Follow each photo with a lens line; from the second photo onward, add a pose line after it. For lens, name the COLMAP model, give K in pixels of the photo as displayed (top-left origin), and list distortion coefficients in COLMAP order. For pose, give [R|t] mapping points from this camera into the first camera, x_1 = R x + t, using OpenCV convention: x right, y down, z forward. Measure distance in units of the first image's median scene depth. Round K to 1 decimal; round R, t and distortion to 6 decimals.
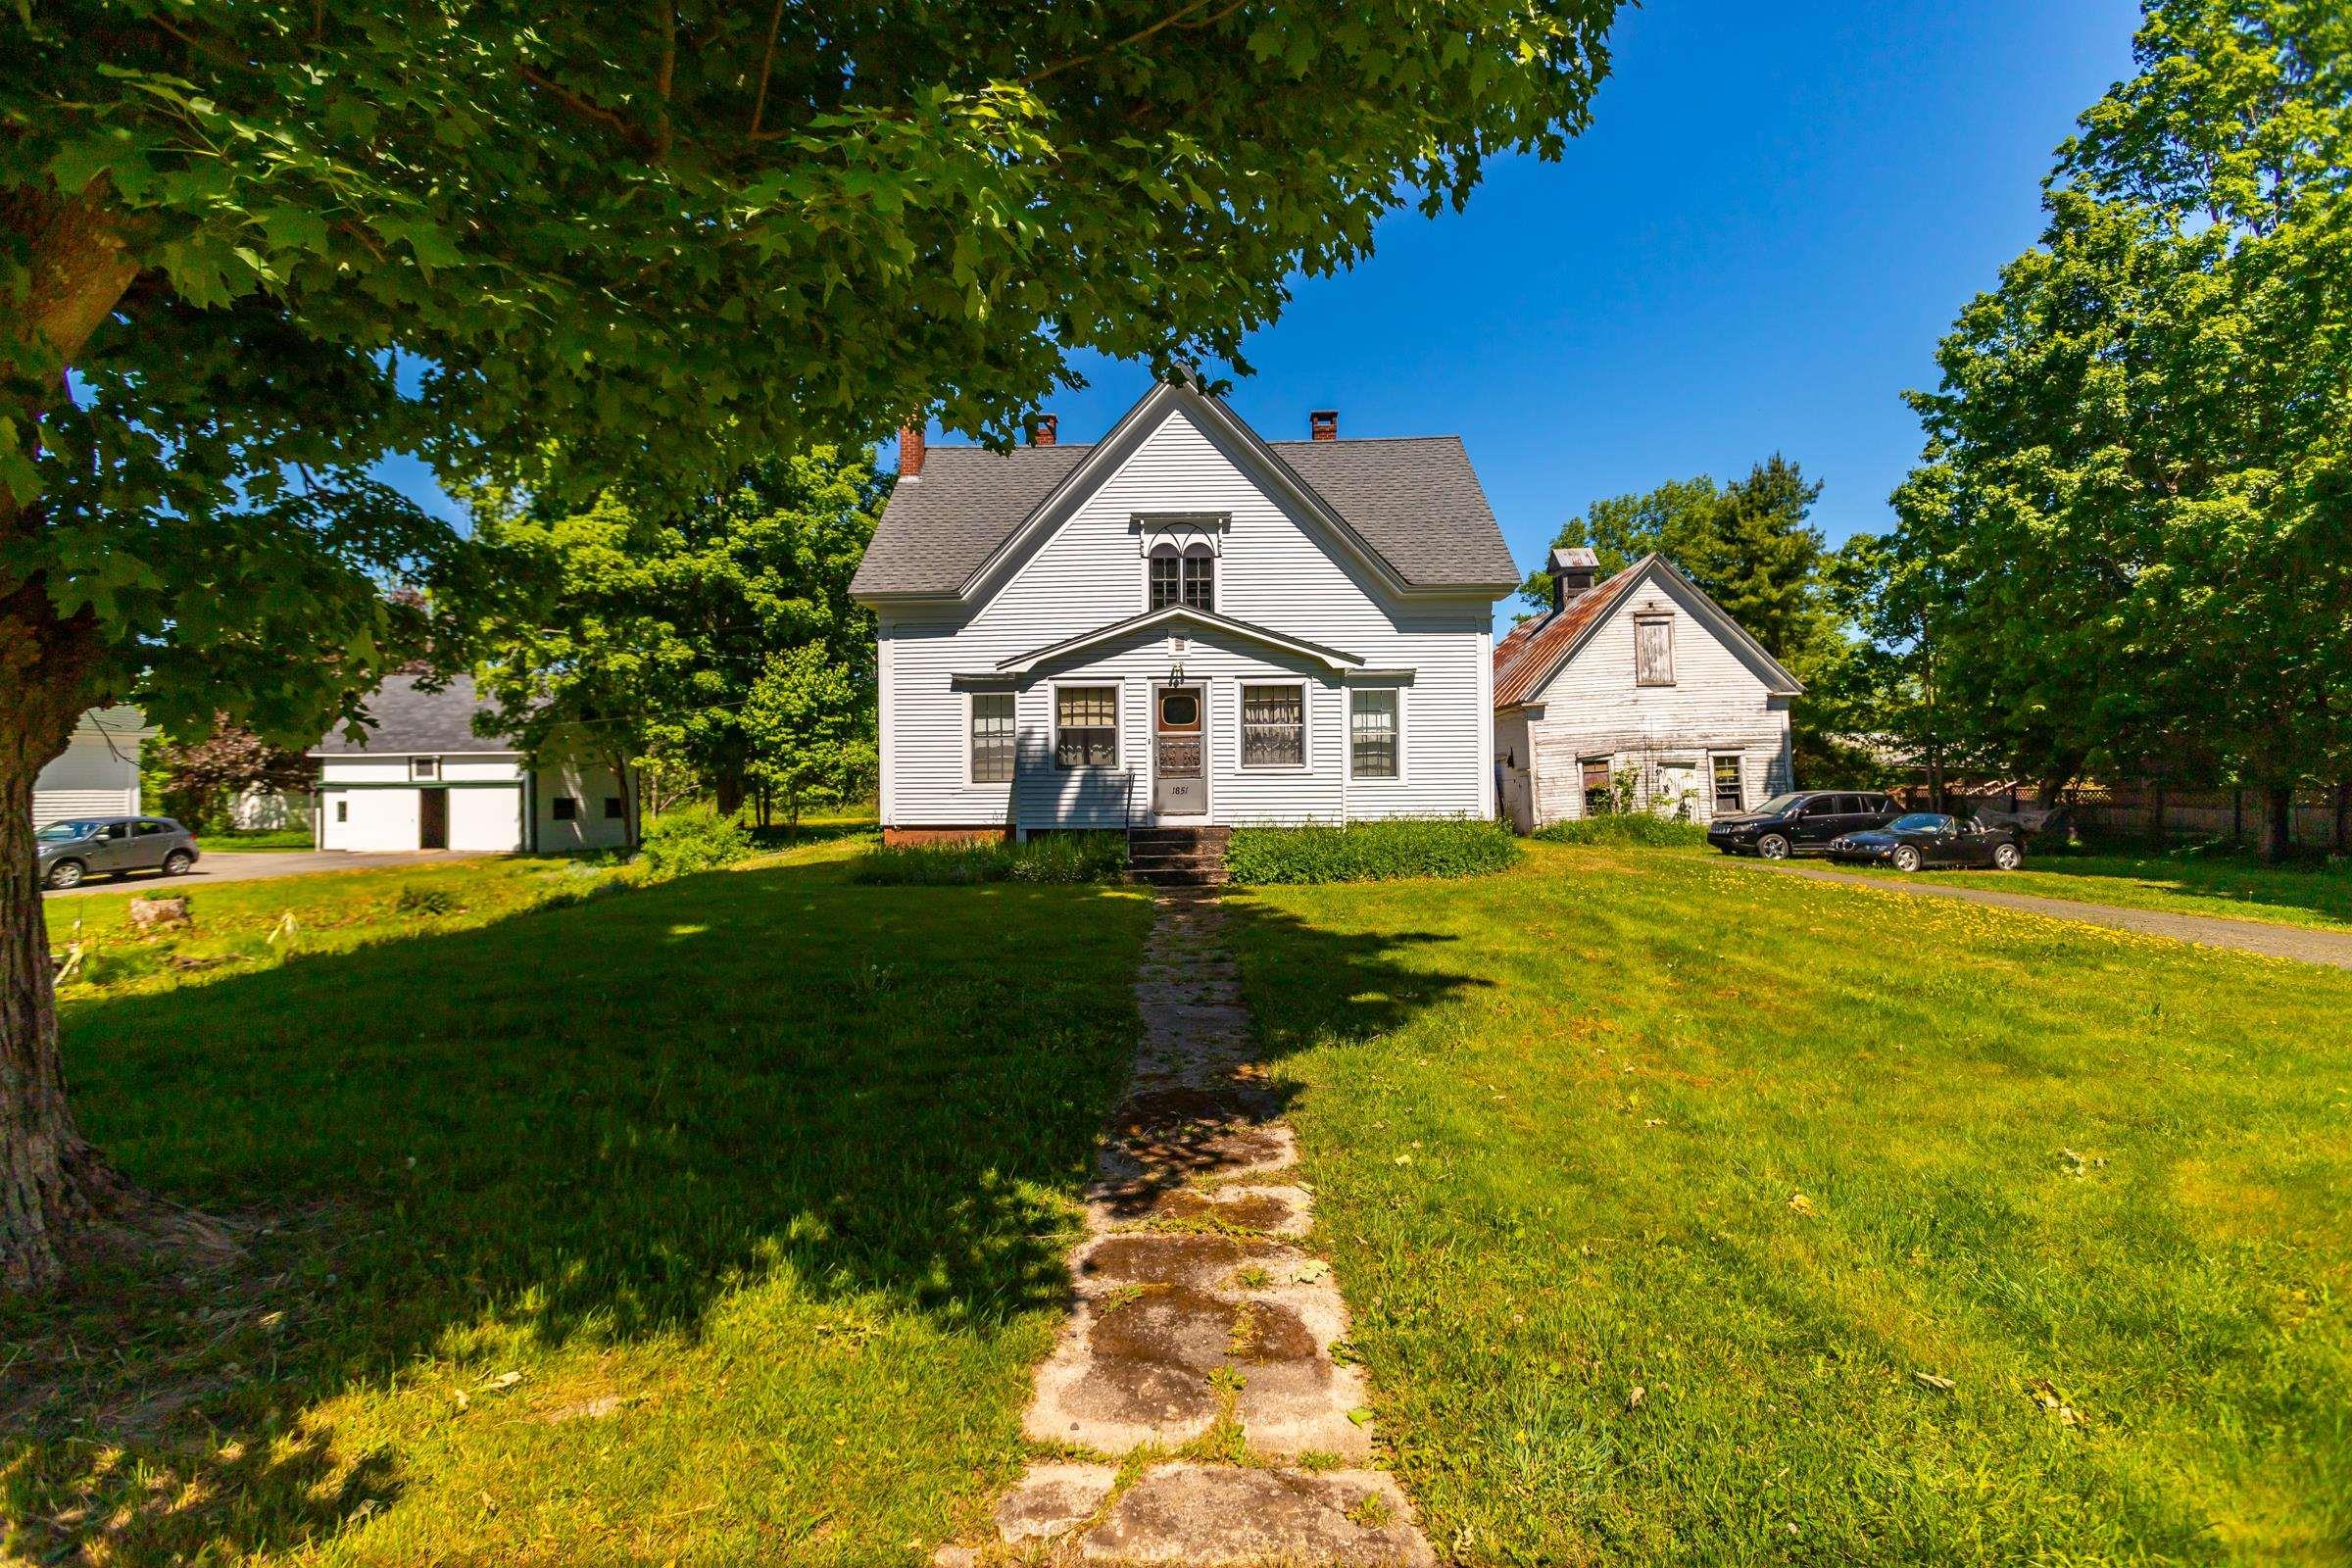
lens RADIAL K [[1040.3, 0, 1169.6], [0, 1040.3, 783.9], [0, 0, 1]] dist [-0.017922, 0.011420]
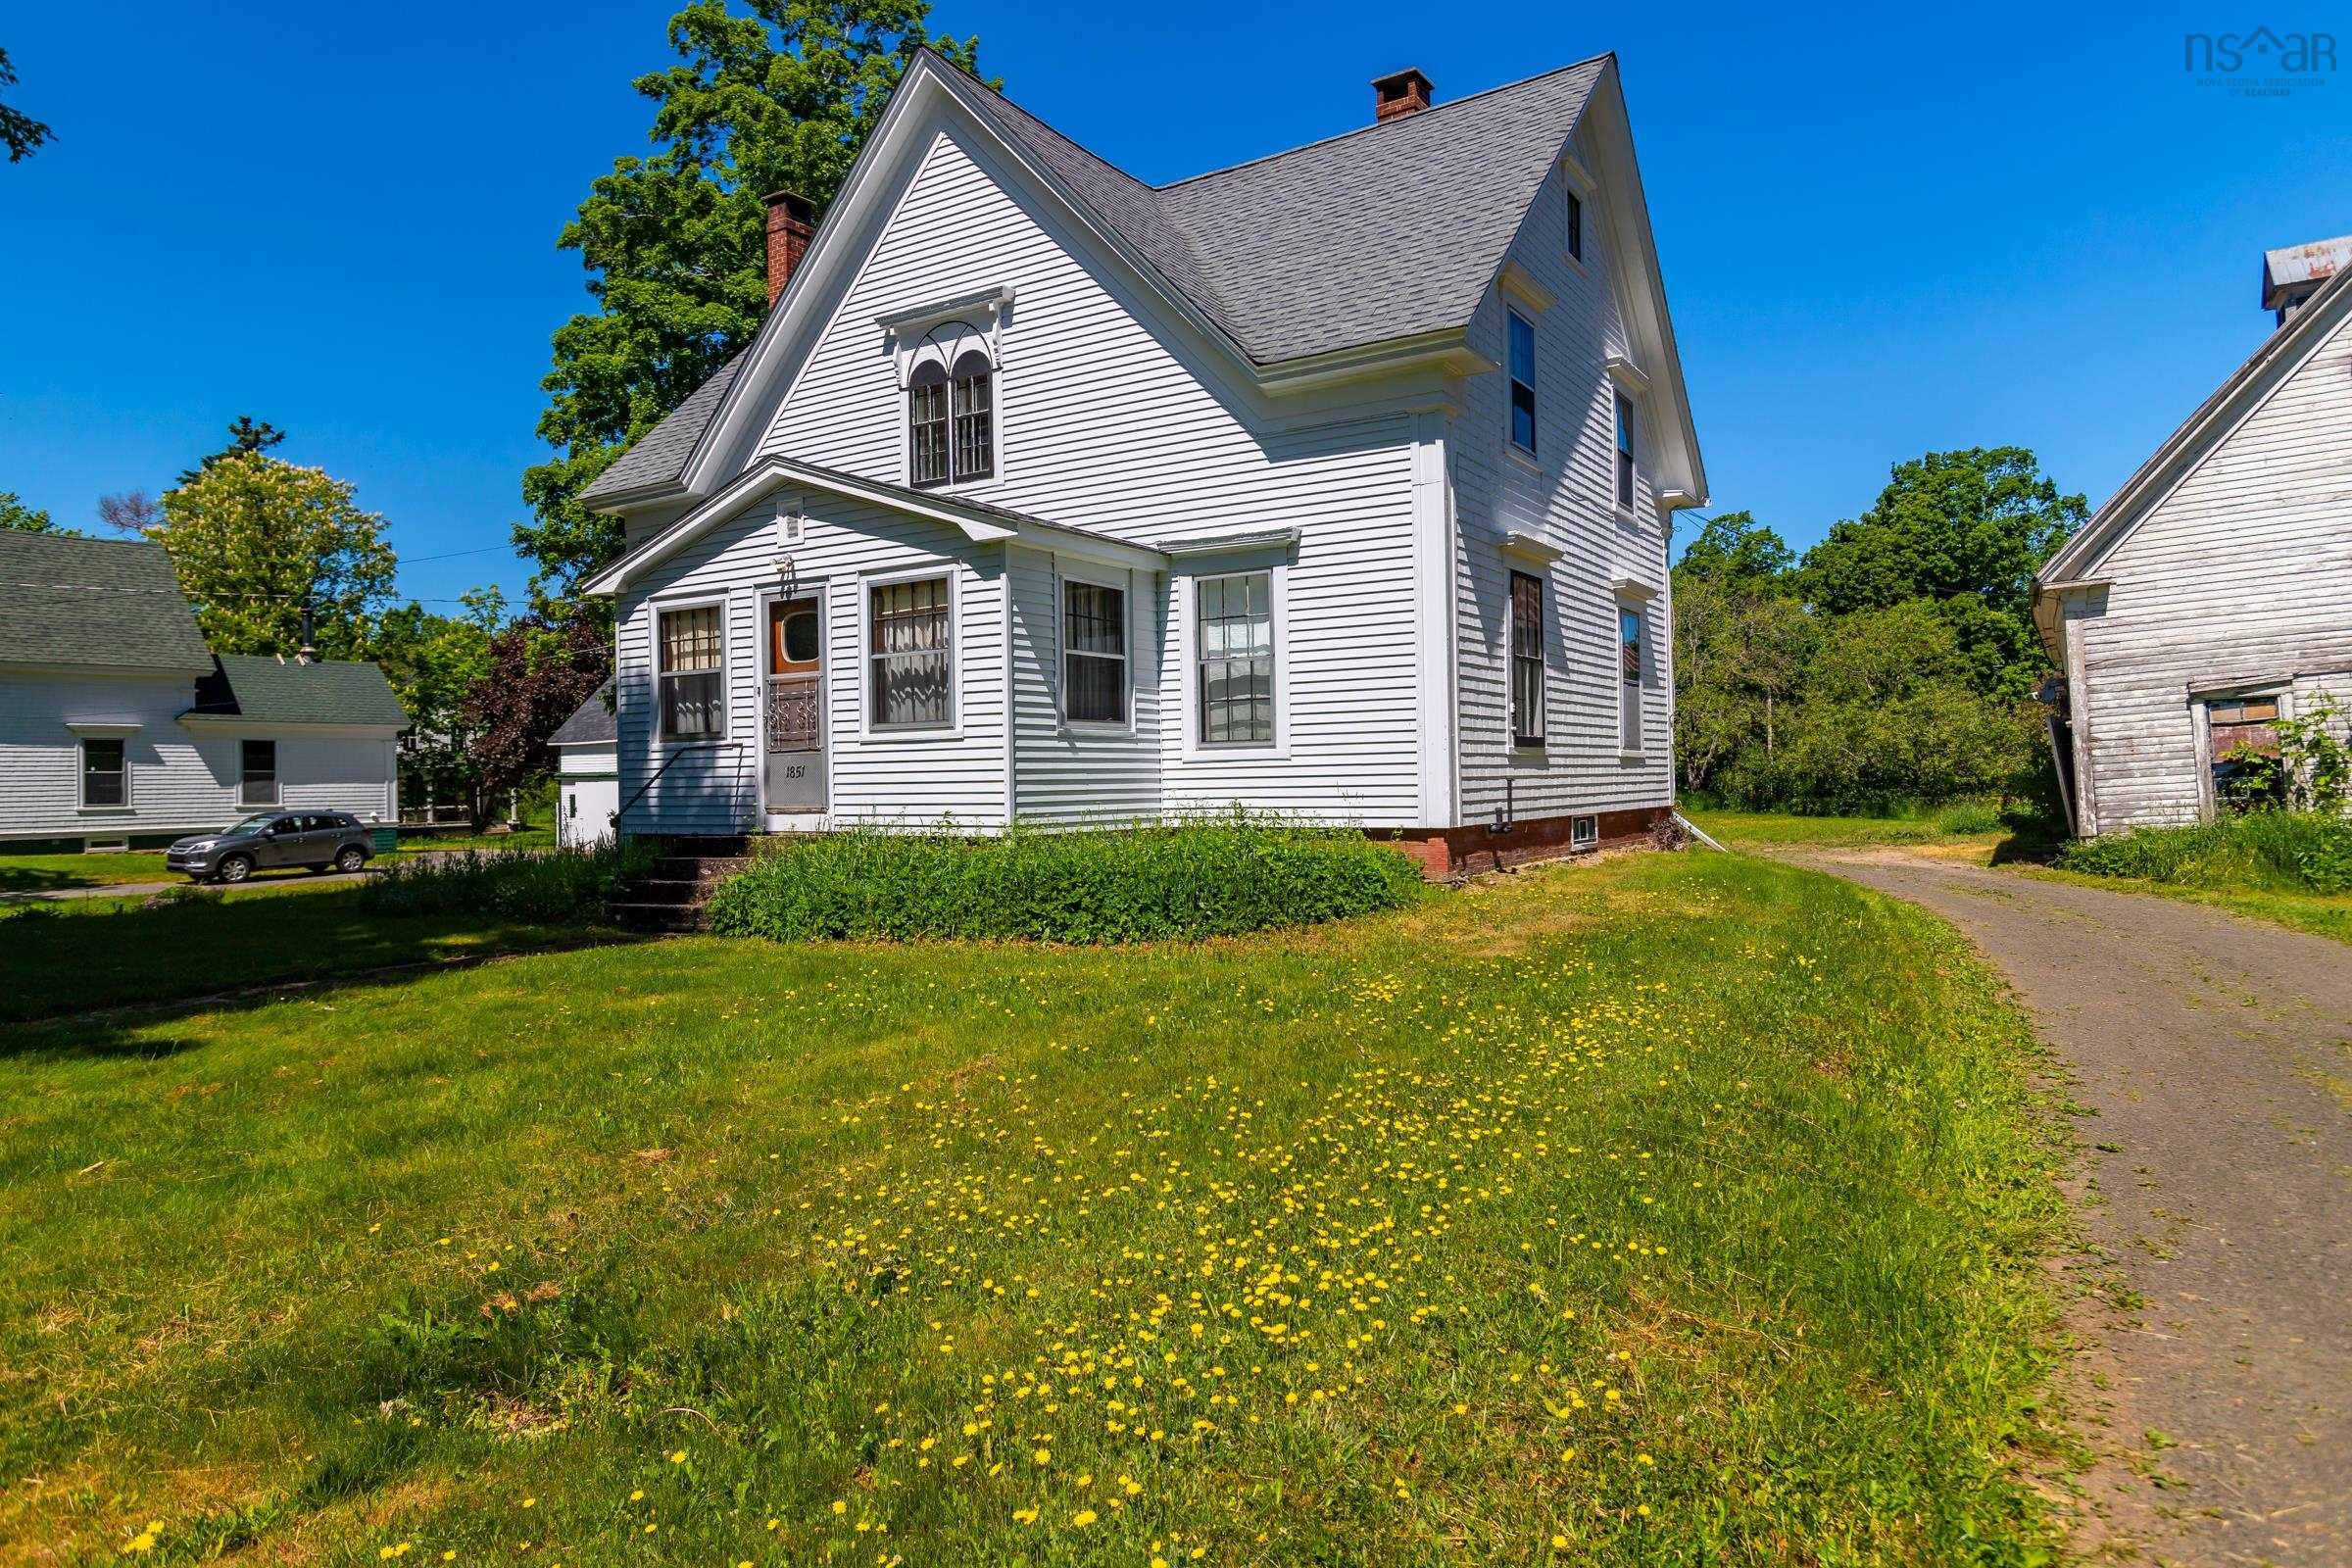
lens RADIAL K [[1434.6, 0, 1176.0], [0, 1434.6, 784.0], [0, 0, 1]] dist [-0.001650, -0.000441]
pose [[0.857955, -0.006549, -0.513683, 0.542698], [0.012157, 0.999898, 0.007557, 0.008464], [0.513581, -0.012729, 0.857947, 0.360811]]
